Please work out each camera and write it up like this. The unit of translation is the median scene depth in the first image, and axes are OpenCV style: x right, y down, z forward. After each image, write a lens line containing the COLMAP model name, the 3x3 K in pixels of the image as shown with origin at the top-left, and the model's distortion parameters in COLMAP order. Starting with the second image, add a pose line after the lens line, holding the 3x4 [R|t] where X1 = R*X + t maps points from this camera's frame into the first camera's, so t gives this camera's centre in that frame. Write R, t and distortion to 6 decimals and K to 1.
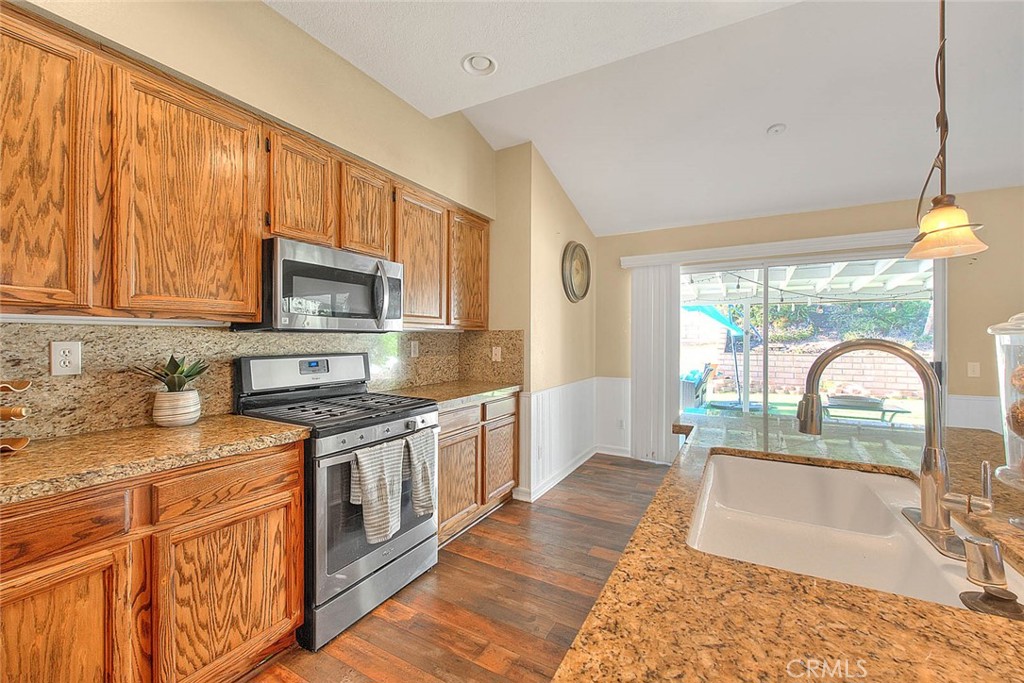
lens RADIAL K [[412.9, 0, 512.6], [0, 412.9, 340.8], [0, 0, 1]] dist [-0.001227, -0.001484]
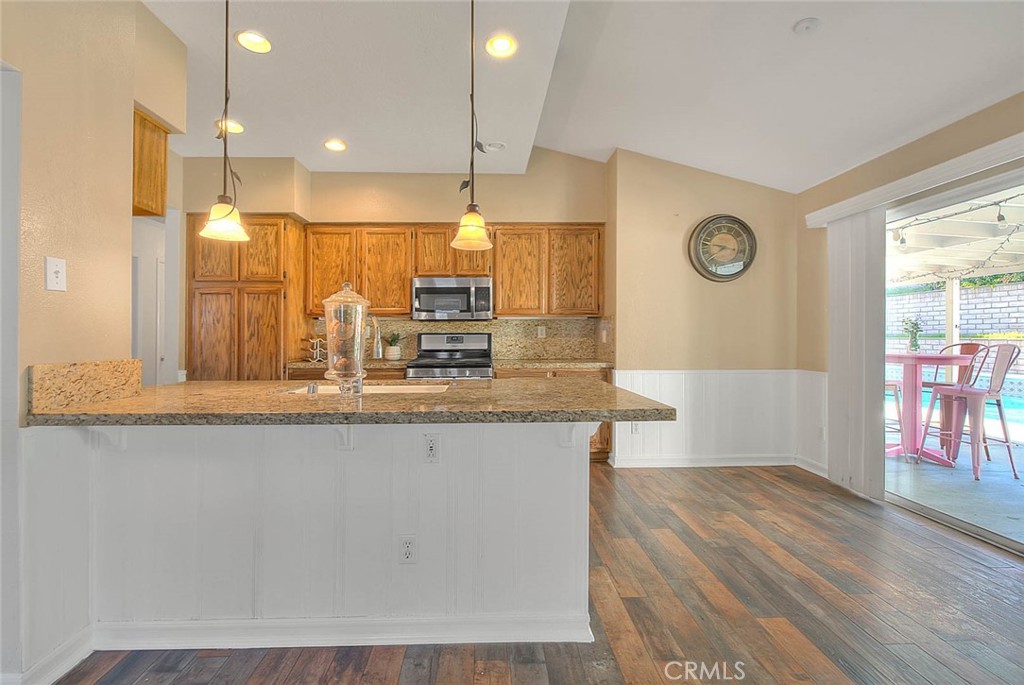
lens RADIAL K [[412.9, 0, 504.8], [0, 412.9, 337.5], [0, 0, 1]] dist [-0.001227, -0.001484]
pose [[0.512805, -0.004078, -0.858496, 1.243050], [0.000454, 0.999990, -0.004479, 0.061233], [0.858505, 0.001907, 0.512801, 0.235993]]
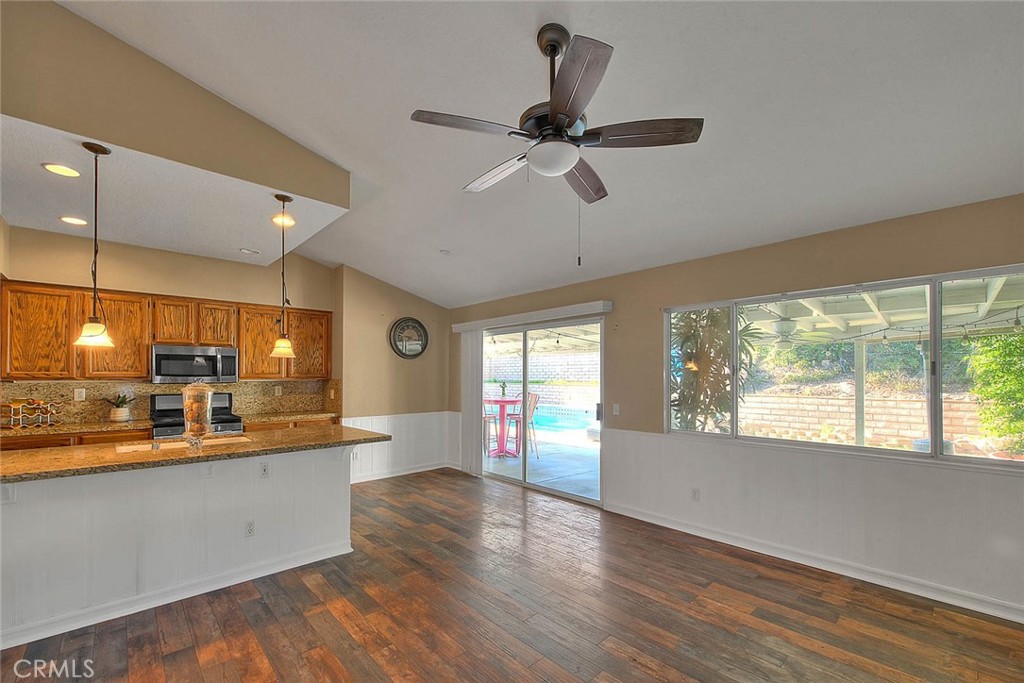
lens RADIAL K [[412.9, 0, 506.6], [0, 412.9, 376.0], [0, 0, 1]] dist [-0.001227, -0.001484]
pose [[0.950160, -0.005950, -0.311705, 1.697982], [0.003163, 0.999950, -0.009446, -0.032563], [0.311746, 0.007989, 0.950132, -0.505453]]
